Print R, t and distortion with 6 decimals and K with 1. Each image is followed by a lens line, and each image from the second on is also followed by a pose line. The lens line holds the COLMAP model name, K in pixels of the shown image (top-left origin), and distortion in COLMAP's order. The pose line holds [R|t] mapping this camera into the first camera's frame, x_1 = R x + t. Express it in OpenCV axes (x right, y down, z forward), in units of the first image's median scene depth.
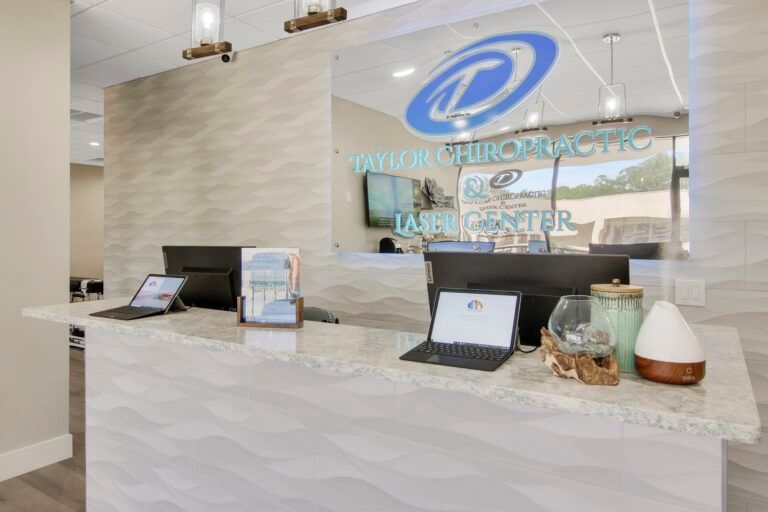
lens RADIAL K [[518.3, 0, 370.3], [0, 518.3, 227.9], [0, 0, 1]] dist [-0.004864, 0.008029]
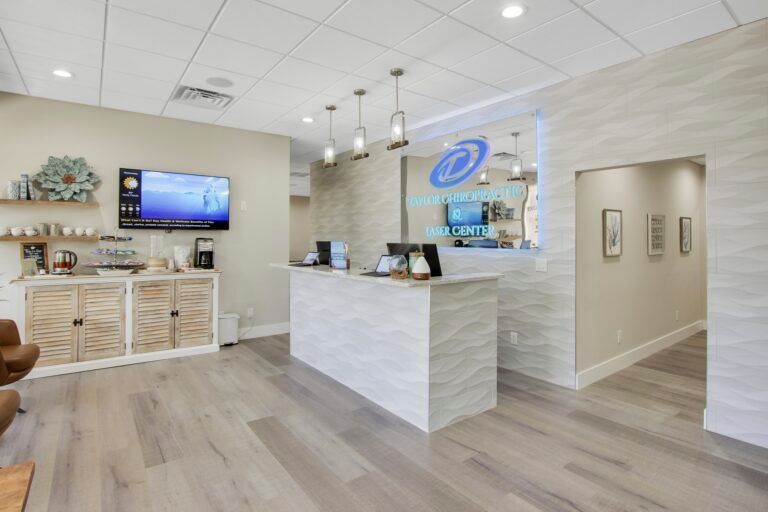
lens RADIAL K [[394.8, 0, 389.4], [0, 394.8, 234.3], [0, 0, 1]] dist [-0.026081, 0.004213]
pose [[0.943342, 0.001811, -0.331816, 0.376508], [0.000523, 0.999976, 0.006944, -0.007532], [0.331821, -0.006724, 0.943319, -0.454436]]
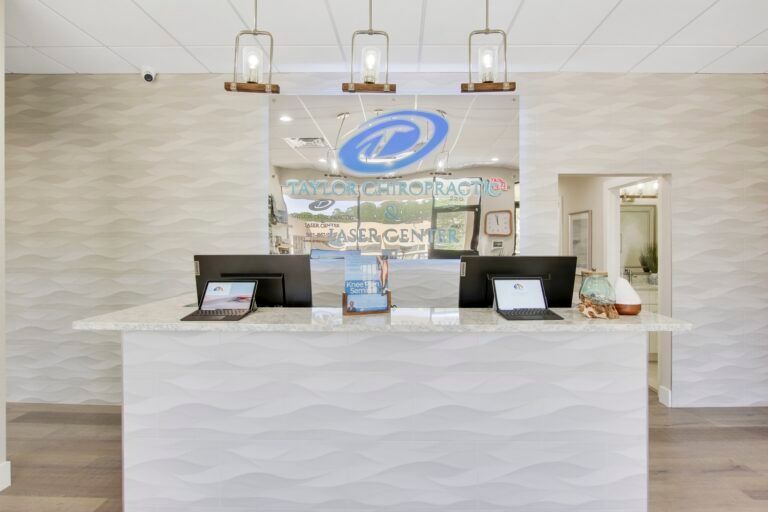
lens RADIAL K [[405.7, 0, 384.0], [0, 405.7, 248.7], [0, 0, 1]] dist [-0.017460, 0.003032]
pose [[0.840056, -0.002271, 0.542494, -0.344820], [-0.009915, 0.999760, 0.019538, 0.000984], [-0.542409, -0.021791, 0.839832, 0.046886]]
